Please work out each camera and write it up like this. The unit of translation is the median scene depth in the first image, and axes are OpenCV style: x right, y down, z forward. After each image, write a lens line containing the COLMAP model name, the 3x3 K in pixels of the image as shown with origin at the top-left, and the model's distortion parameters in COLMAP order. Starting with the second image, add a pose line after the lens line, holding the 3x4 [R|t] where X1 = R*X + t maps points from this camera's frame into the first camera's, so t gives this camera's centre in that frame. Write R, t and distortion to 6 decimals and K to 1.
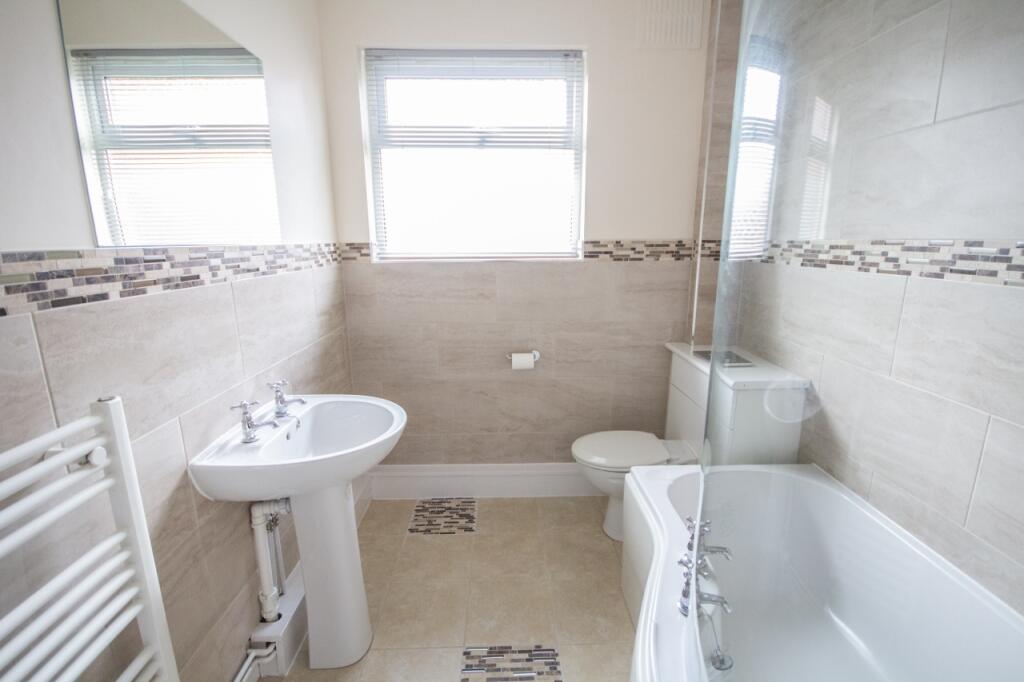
lens RADIAL K [[474.7, 0, 511.2], [0, 474.7, 340.9], [0, 0, 1]] dist [0.000432, -0.000650]
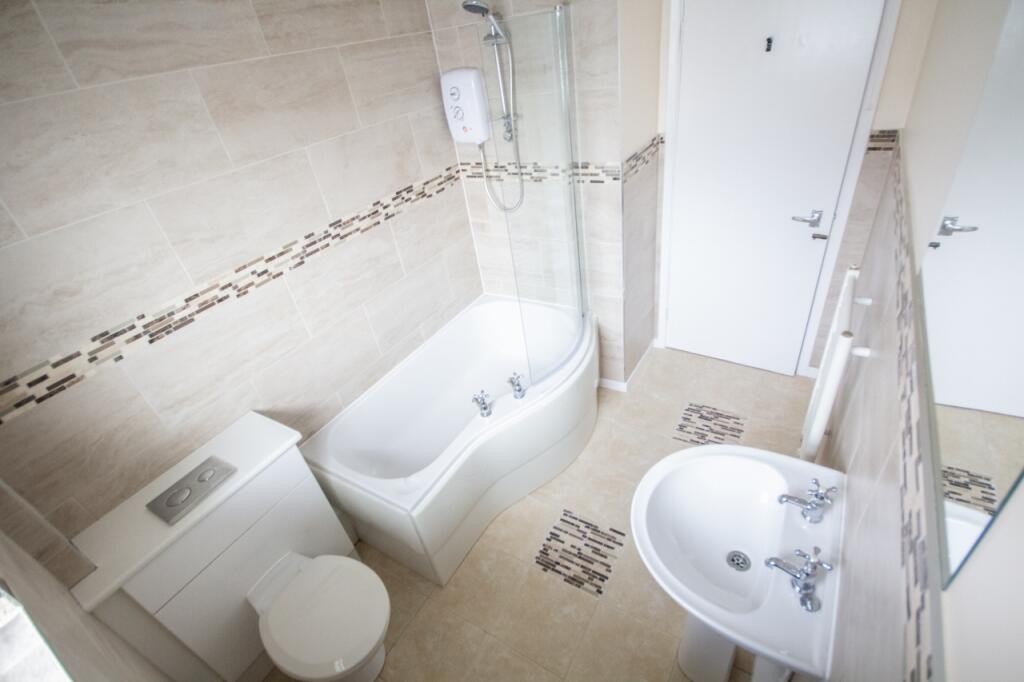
lens RADIAL K [[474.7, 0, 513.3], [0, 474.7, 344.0], [0, 0, 1]] dist [0.000432, -0.000650]
pose [[-0.829898, -0.208961, 0.517305, -0.417236], [0.253179, 0.685191, 0.682945, -0.676278], [-0.497161, 0.697745, -0.515735, 1.329824]]
